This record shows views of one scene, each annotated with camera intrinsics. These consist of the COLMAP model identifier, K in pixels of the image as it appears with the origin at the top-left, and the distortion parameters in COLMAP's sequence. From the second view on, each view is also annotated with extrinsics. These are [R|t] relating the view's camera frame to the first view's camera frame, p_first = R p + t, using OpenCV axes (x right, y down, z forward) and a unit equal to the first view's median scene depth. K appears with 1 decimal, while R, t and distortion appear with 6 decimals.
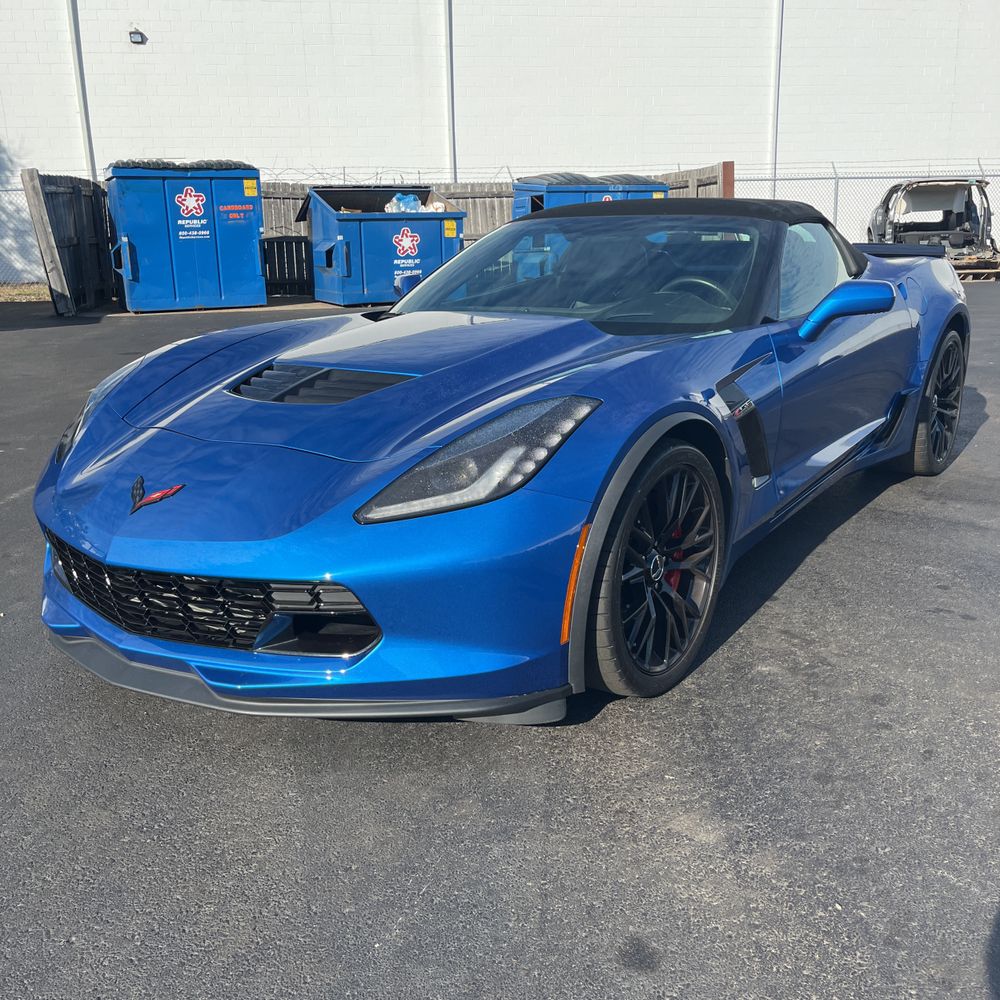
lens RADIAL K [[1019.3, 0, 519.3], [0, 1019.3, 496.5], [0, 0, 1]] dist [0.012357, 0.000000]
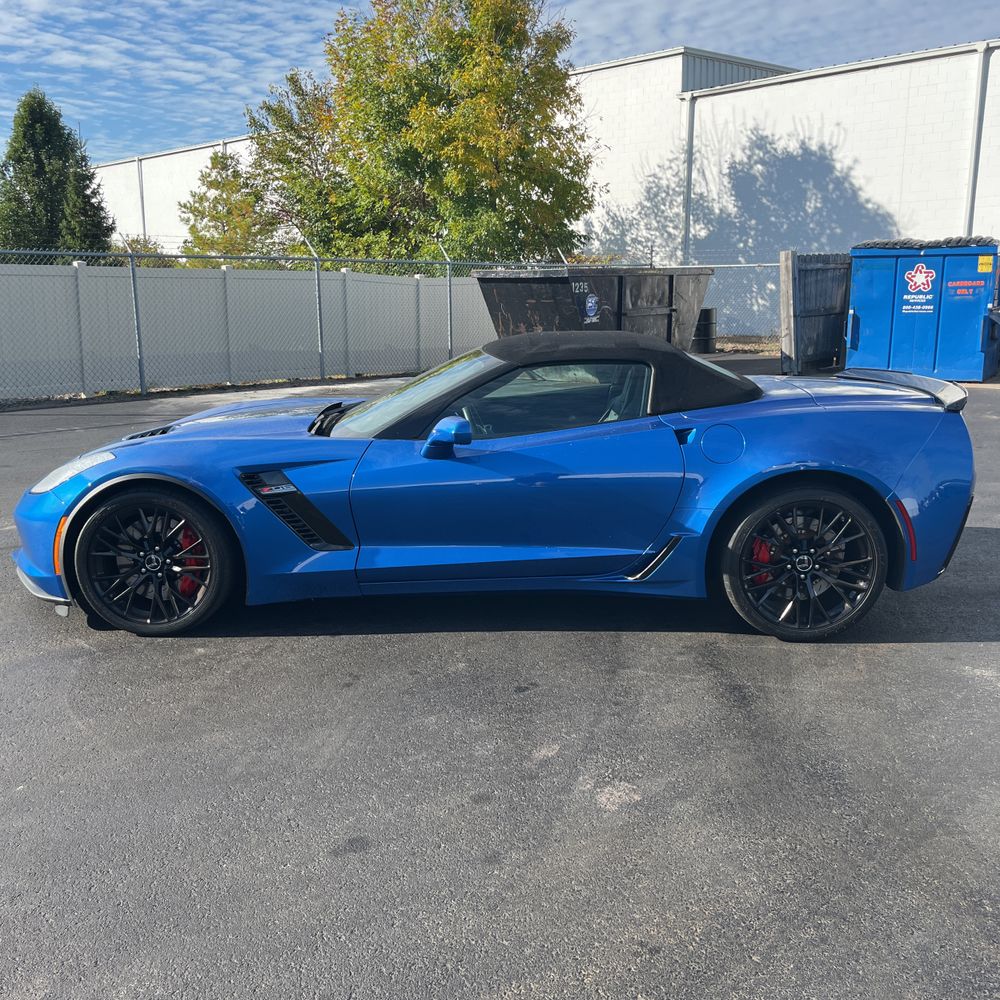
lens RADIAL K [[1019.3, 0, 502.0], [0, 1019.3, 477.6], [0, 0, 1]] dist [0.012357, 0.000000]
pose [[0.552923, 0.169744, -0.815759, 0.327493], [-0.219316, 0.974156, 0.054051, -0.051847], [0.803851, 0.149023, 0.575860, 0.083134]]
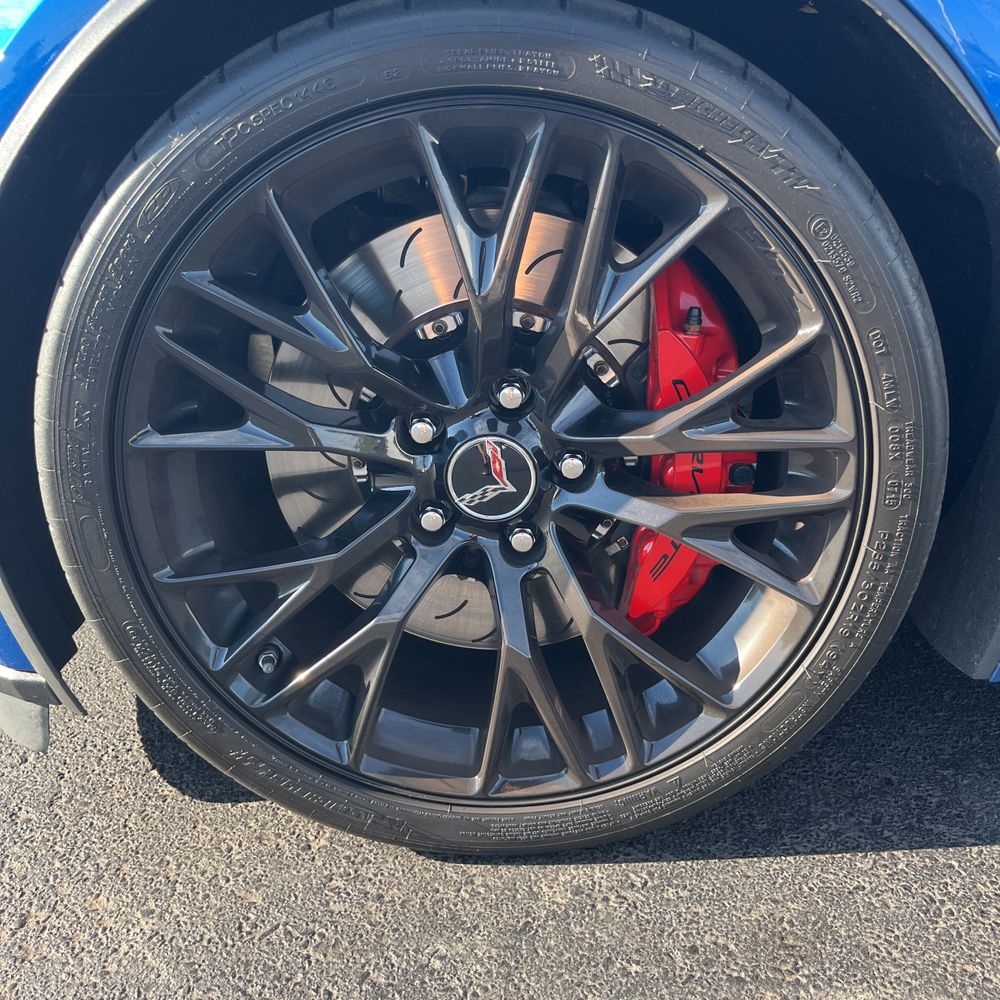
lens RADIAL K [[1019.3, 0, 500.0], [0, 1019.3, 491.9], [0, 0, 1]] dist [0.012357, 0.000000]
pose [[0.552133, 0.304930, -0.775994, 0.066433], [-0.182181, 0.952354, 0.244606, -0.000048], [0.813608, 0.006316, 0.581379, 0.148451]]
